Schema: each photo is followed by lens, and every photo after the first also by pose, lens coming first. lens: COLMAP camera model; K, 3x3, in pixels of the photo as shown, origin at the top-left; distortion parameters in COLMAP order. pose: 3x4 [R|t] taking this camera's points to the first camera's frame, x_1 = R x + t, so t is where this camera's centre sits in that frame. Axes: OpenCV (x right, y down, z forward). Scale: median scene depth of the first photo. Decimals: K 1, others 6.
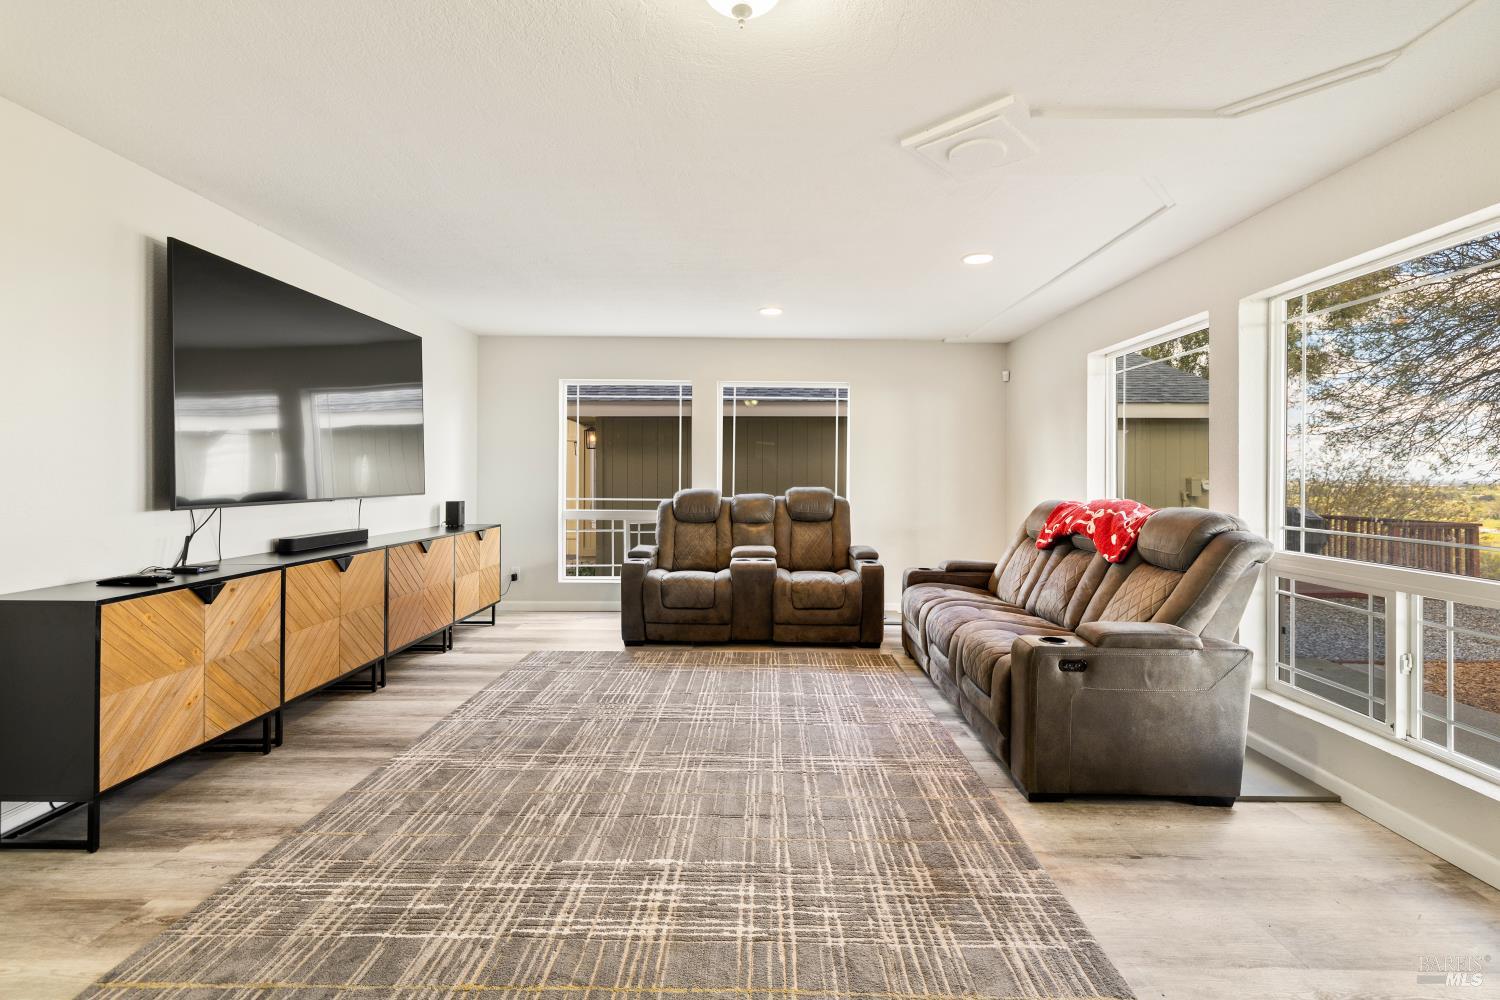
lens RADIAL K [[654.6, 0, 754.5], [0, 654.6, 477.3], [0, 0, 1]] dist [0.004285, -0.000052]
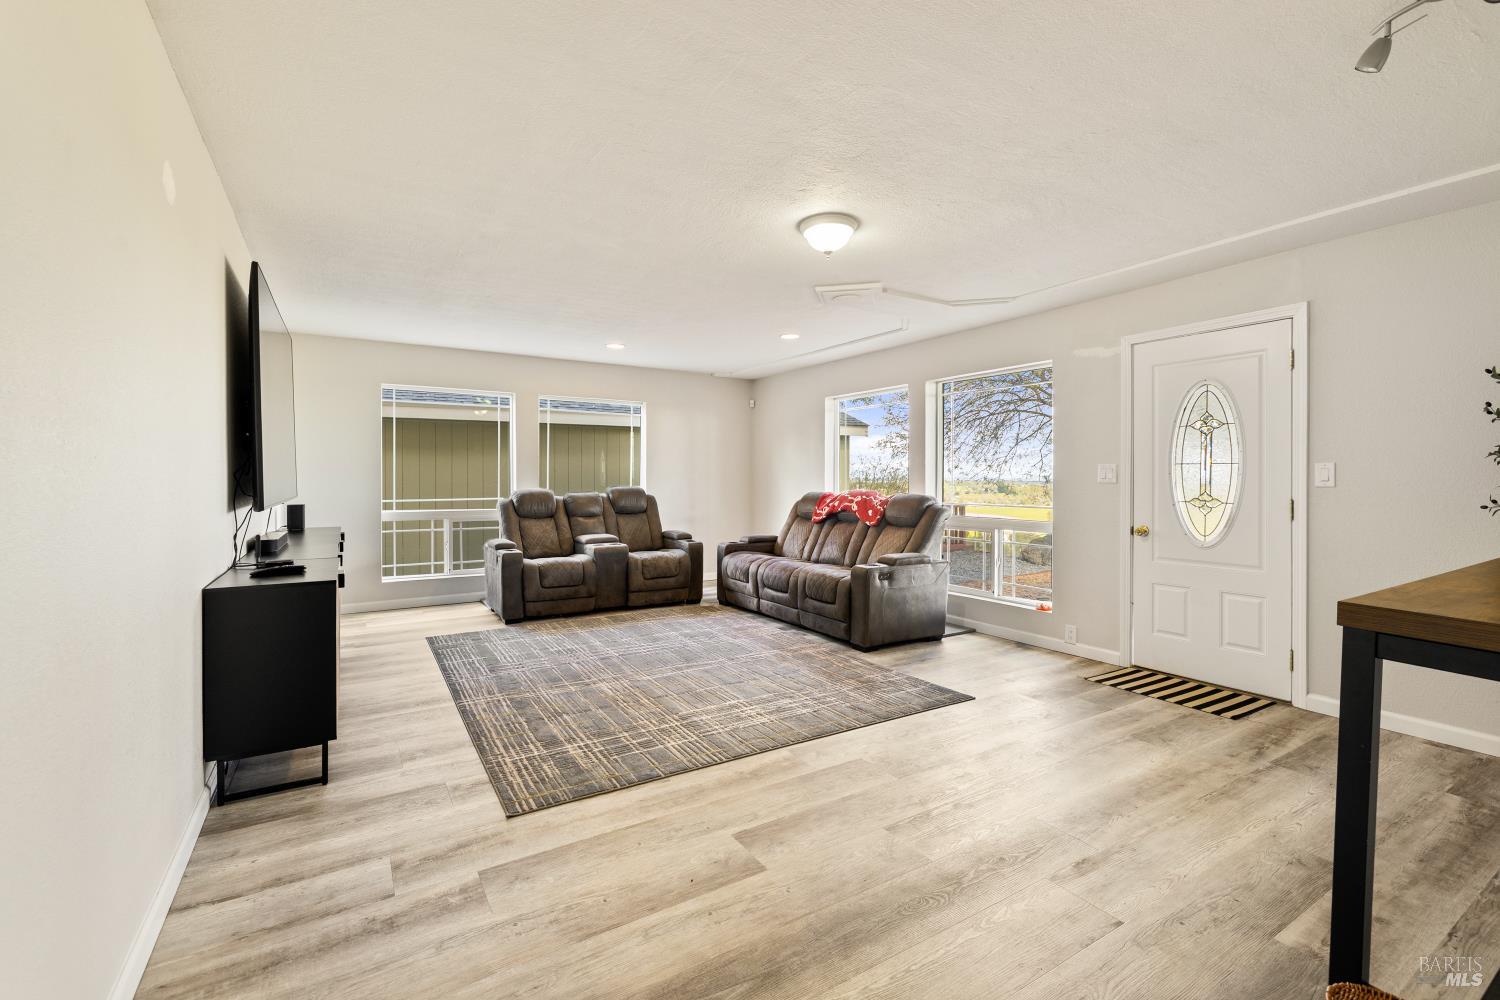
lens RADIAL K [[654.6, 0, 745.9], [0, 654.6, 488.2], [0, 0, 1]] dist [0.004285, -0.000052]
pose [[0.851460, -0.013380, 0.524250, -0.664651], [0.004573, 0.999826, 0.018090, -0.003861], [-0.524400, -0.013005, 0.851372, -0.314759]]
